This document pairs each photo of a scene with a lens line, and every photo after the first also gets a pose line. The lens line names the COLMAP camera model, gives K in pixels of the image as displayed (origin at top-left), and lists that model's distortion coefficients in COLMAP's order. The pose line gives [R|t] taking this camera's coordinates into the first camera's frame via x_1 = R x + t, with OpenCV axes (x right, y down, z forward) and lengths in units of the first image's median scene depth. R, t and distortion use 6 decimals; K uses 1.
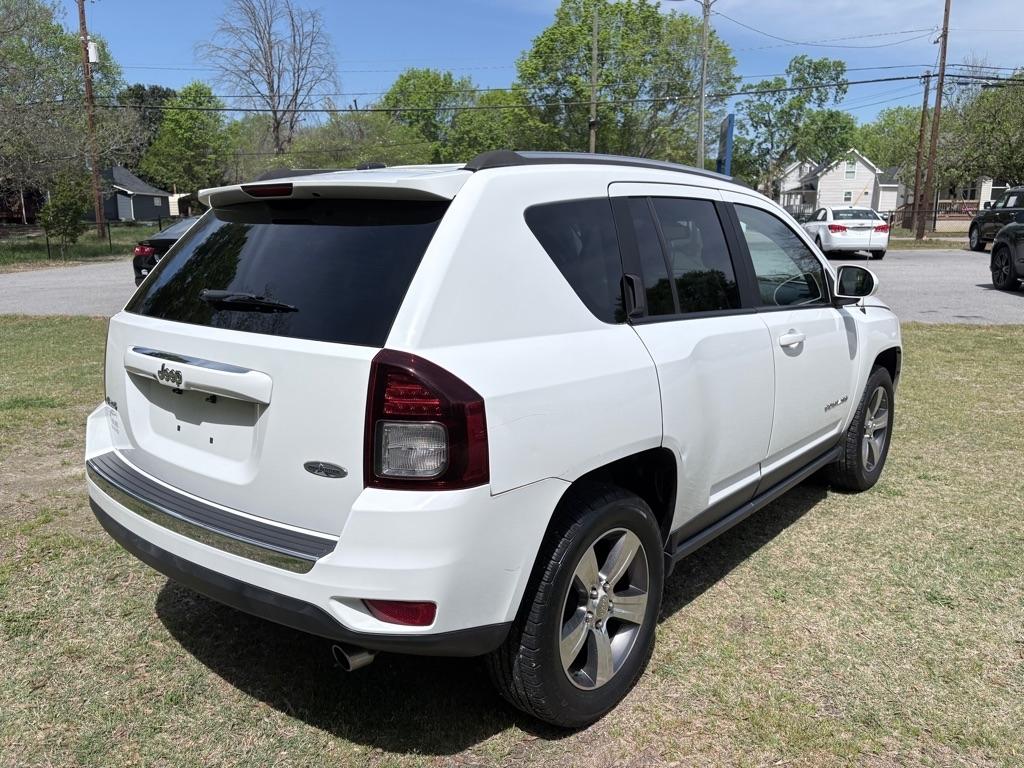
lens RADIAL K [[775.7, 0, 511.8], [0, 775.7, 388.2], [0, 0, 1]] dist [0.059264, -0.069875]
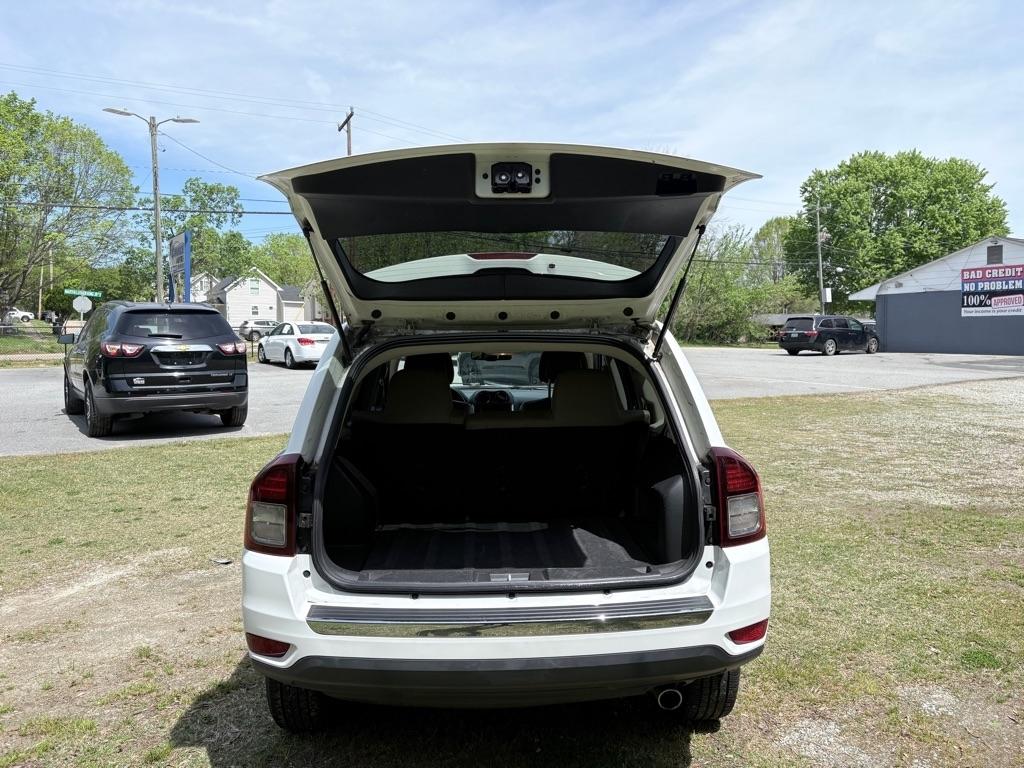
lens RADIAL K [[775.7, 0, 509.6], [0, 775.7, 387.7], [0, 0, 1]] dist [0.059264, -0.069875]
pose [[0.736975, -0.048348, 0.674188, -0.109987], [0.141262, 0.986429, -0.083678, -0.007307], [-0.660994, 0.156906, 0.733804, 0.015065]]
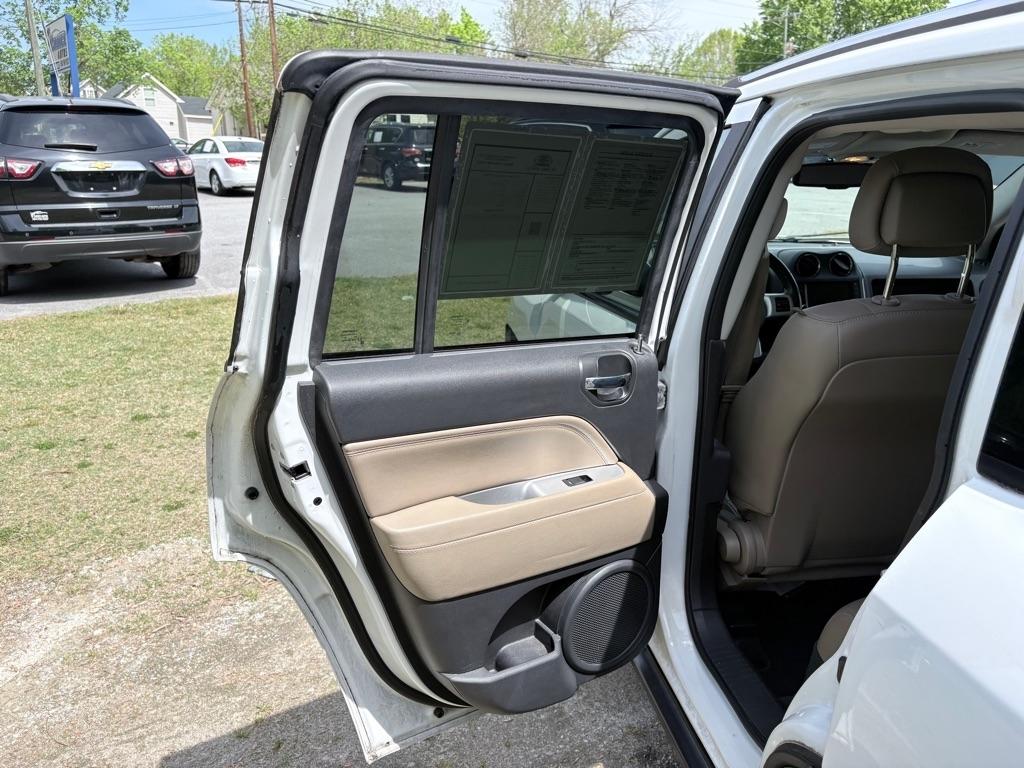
lens RADIAL K [[775.7, 0, 516.2], [0, 775.7, 387.1], [0, 0, 1]] dist [0.059264, -0.069875]
pose [[0.660607, -0.209608, 0.720876, -0.076199], [0.151548, 0.977697, 0.145405, -0.029552], [-0.735276, 0.013192, 0.677639, 0.139267]]
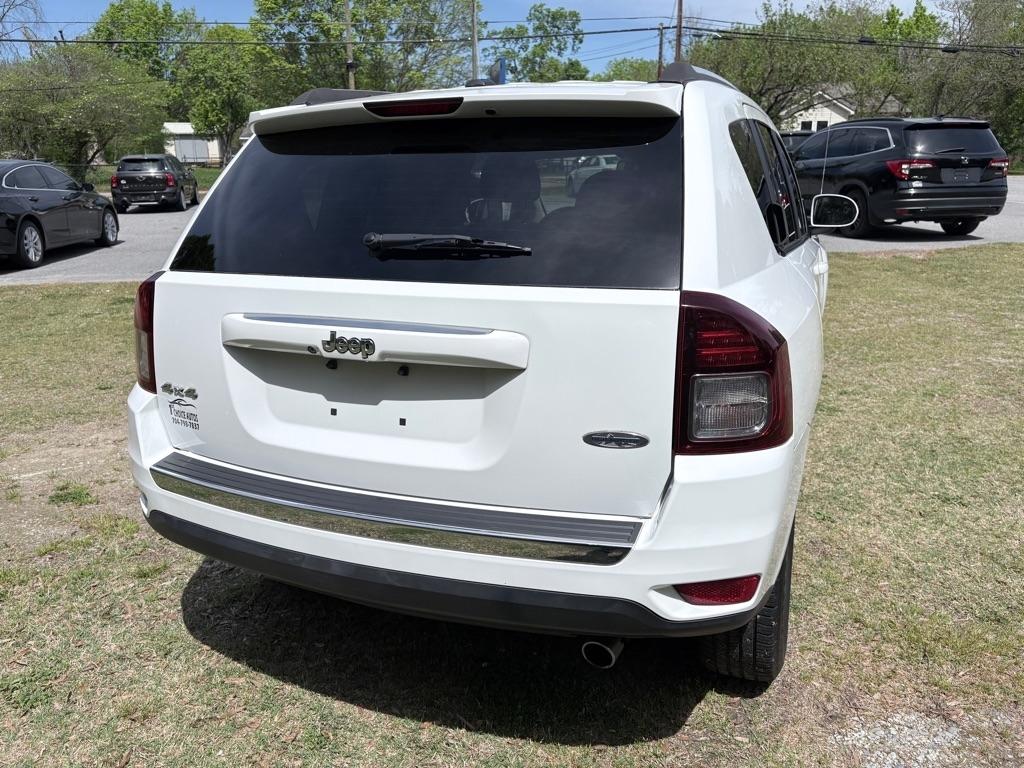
lens RADIAL K [[775.7, 0, 501.6], [0, 775.7, 382.1], [0, 0, 1]] dist [0.059264, -0.069875]
pose [[0.954658, -0.090821, 0.283512, -0.047788], [0.074911, 0.994971, 0.066485, -0.001854], [-0.288124, -0.042232, 0.956661, 0.019150]]
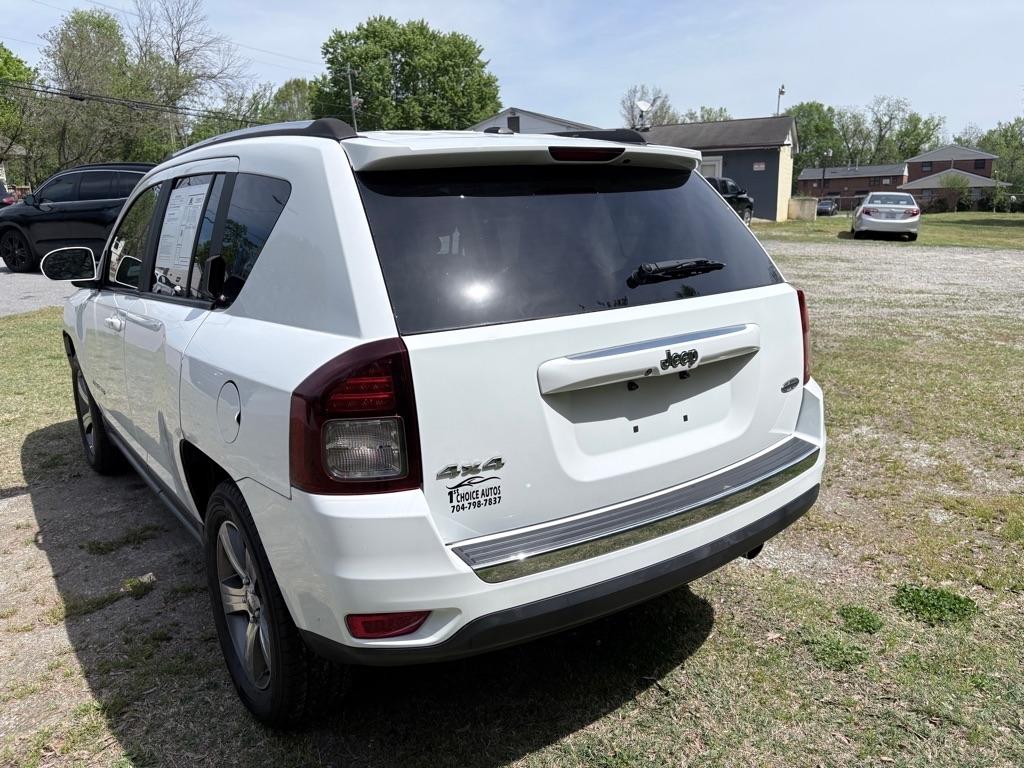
lens RADIAL K [[775.7, 0, 502.4], [0, 775.7, 384.3], [0, 0, 1]] dist [0.059264, -0.069875]
pose [[0.246551, -0.229160, 0.941647, -0.124440], [0.217247, 0.959983, 0.176740, -0.017829], [-0.944466, 0.160994, 0.286469, 0.087539]]
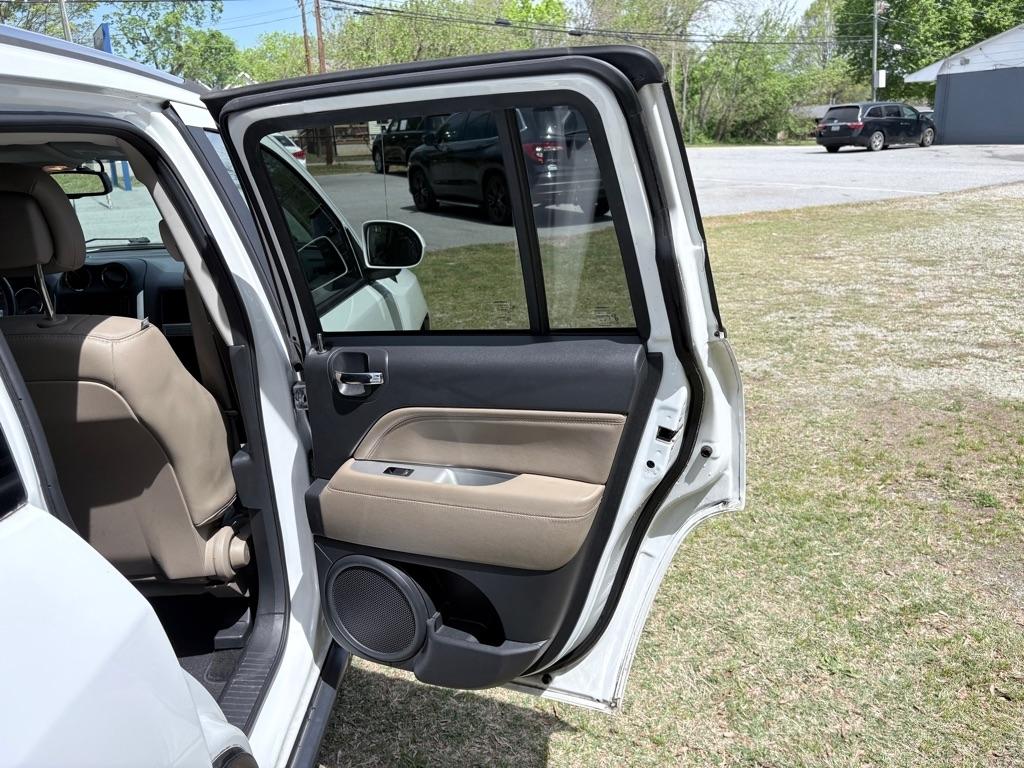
lens RADIAL K [[775.7, 0, 510.8], [0, 775.7, 381.5], [0, 0, 1]] dist [0.059264, -0.069875]
pose [[0.760106, -0.217719, 0.612239, 0.011956], [0.168752, 0.976011, 0.137571, -0.015117], [-0.627504, -0.001252, 0.778613, 0.064462]]
